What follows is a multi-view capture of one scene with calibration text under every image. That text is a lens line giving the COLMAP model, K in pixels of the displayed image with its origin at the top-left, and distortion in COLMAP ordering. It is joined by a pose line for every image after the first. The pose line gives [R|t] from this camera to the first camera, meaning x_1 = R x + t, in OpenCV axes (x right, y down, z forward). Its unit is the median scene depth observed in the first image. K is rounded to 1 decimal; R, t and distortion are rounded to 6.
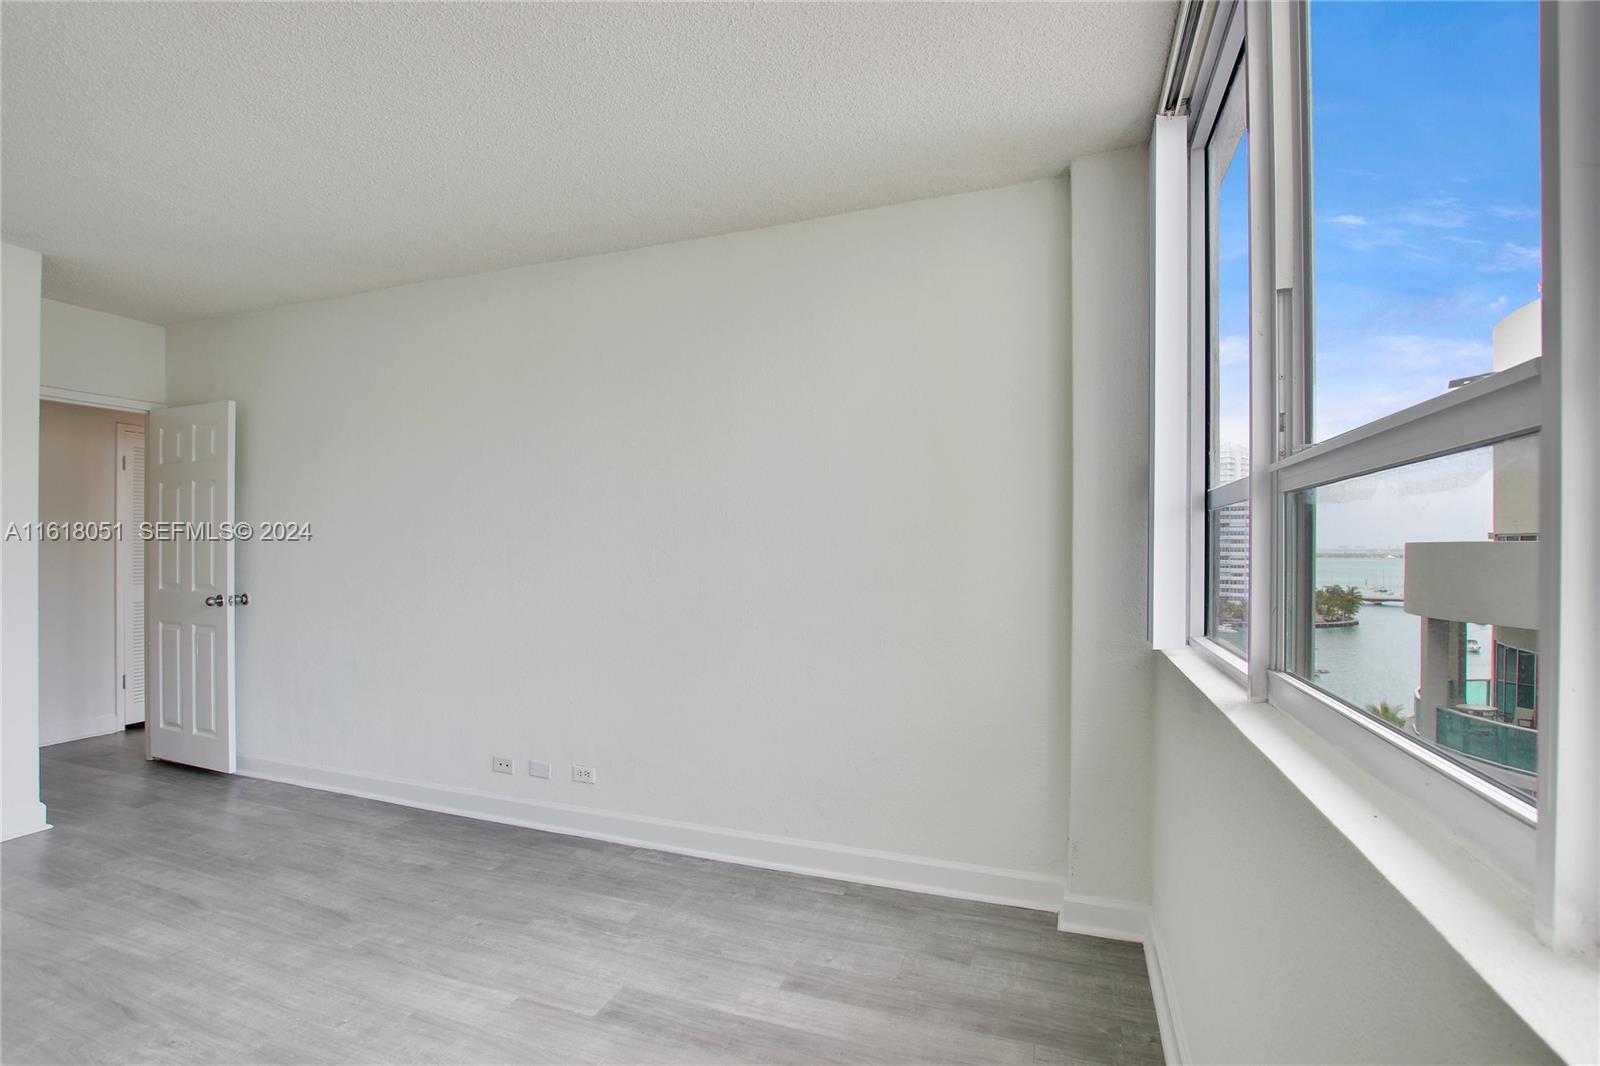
lens RADIAL K [[753.8, 0, 789.4], [0, 753.8, 530.3], [0, 0, 1]] dist [-0.020025, 0.001232]
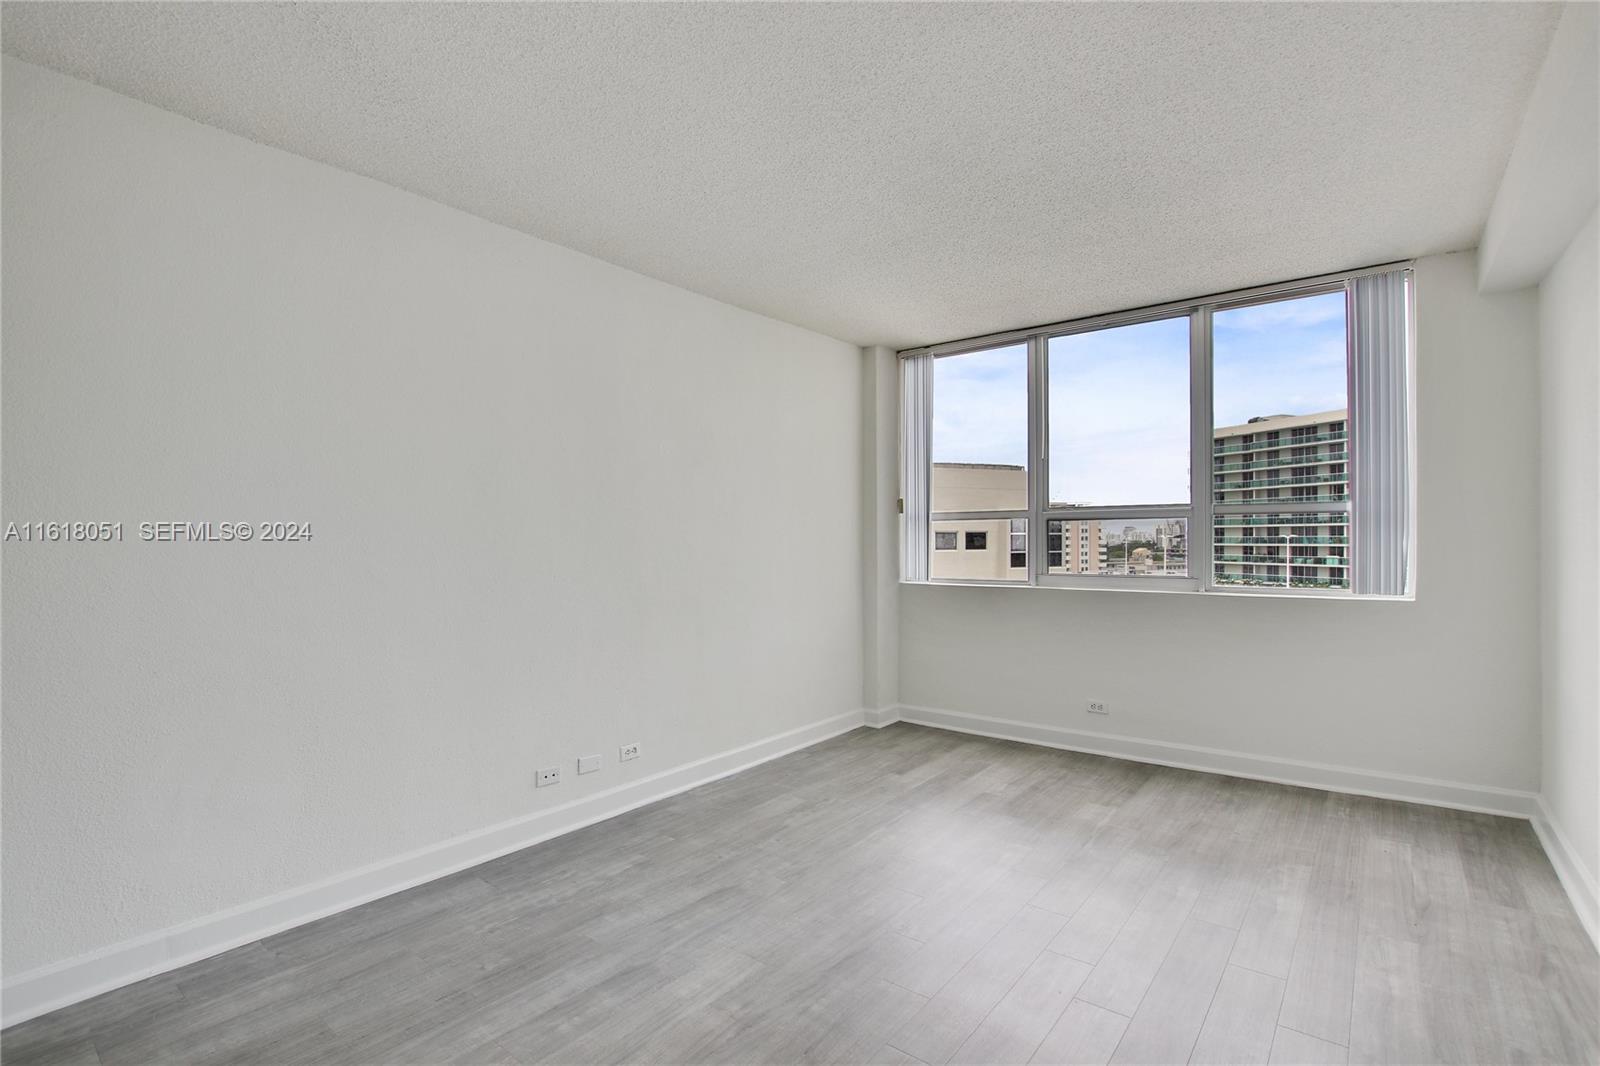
lens RADIAL K [[744.1, 0, 792.7], [0, 744.1, 546.7], [0, 0, 1]] dist [-0.004364, -0.000006]
pose [[0.293173, -0.004855, 0.956047, -1.478364], [-0.021148, 0.999709, 0.011562, 0.015585], [-0.955826, -0.023608, 0.292985, 0.570091]]
